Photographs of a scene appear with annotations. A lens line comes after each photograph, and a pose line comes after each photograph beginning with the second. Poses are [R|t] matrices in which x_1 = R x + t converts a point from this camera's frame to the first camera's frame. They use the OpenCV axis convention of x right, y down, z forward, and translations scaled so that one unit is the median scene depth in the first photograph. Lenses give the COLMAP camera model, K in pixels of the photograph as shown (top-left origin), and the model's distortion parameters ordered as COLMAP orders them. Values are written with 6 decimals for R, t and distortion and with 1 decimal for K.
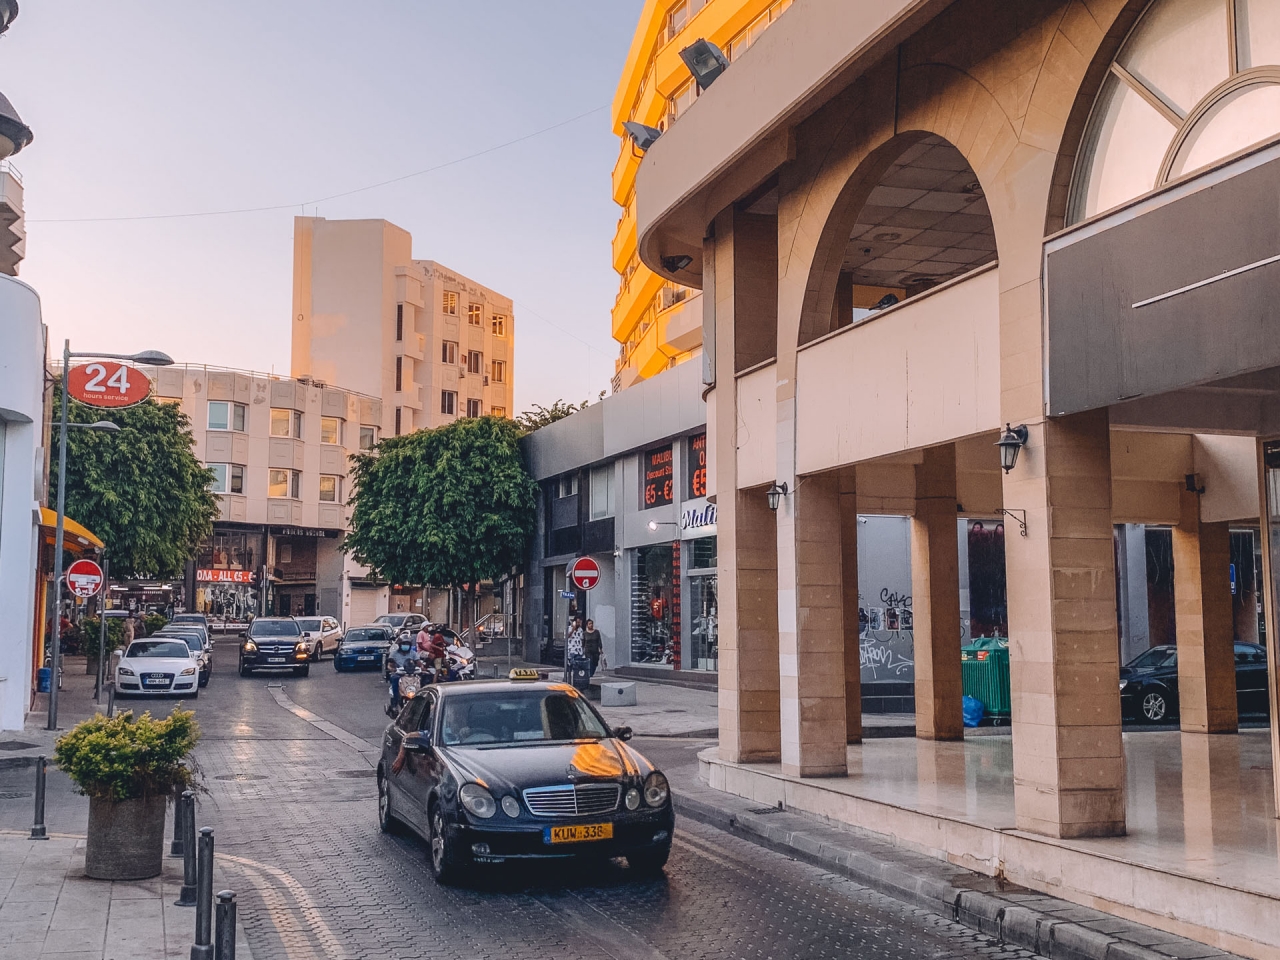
lens RADIAL K [[1270.6, 0, 640.0], [0, 1270.6, 480.0], [0, 0, 1]] dist [0.007524, 0.001738]
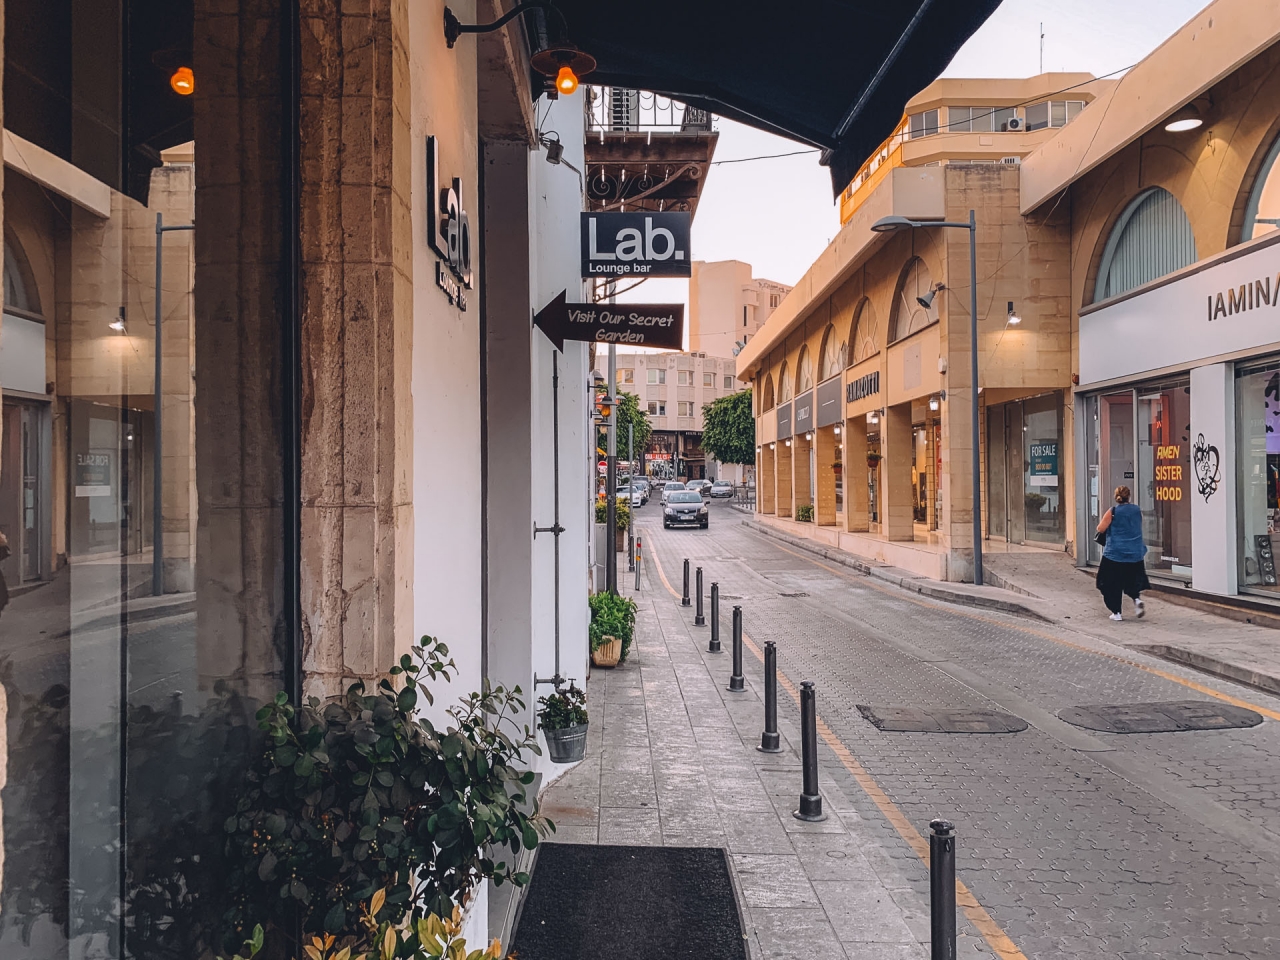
lens RADIAL K [[1270.6, 0, 640.0], [0, 1270.6, 480.0], [0, 0, 1]] dist [0.007524, 0.001738]
pose [[0.936481, -0.001926, -0.350712, 0.340078], [0.040911, 0.993758, 0.103785, -0.094851], [0.348323, -0.111541, 0.930715, -0.854208]]
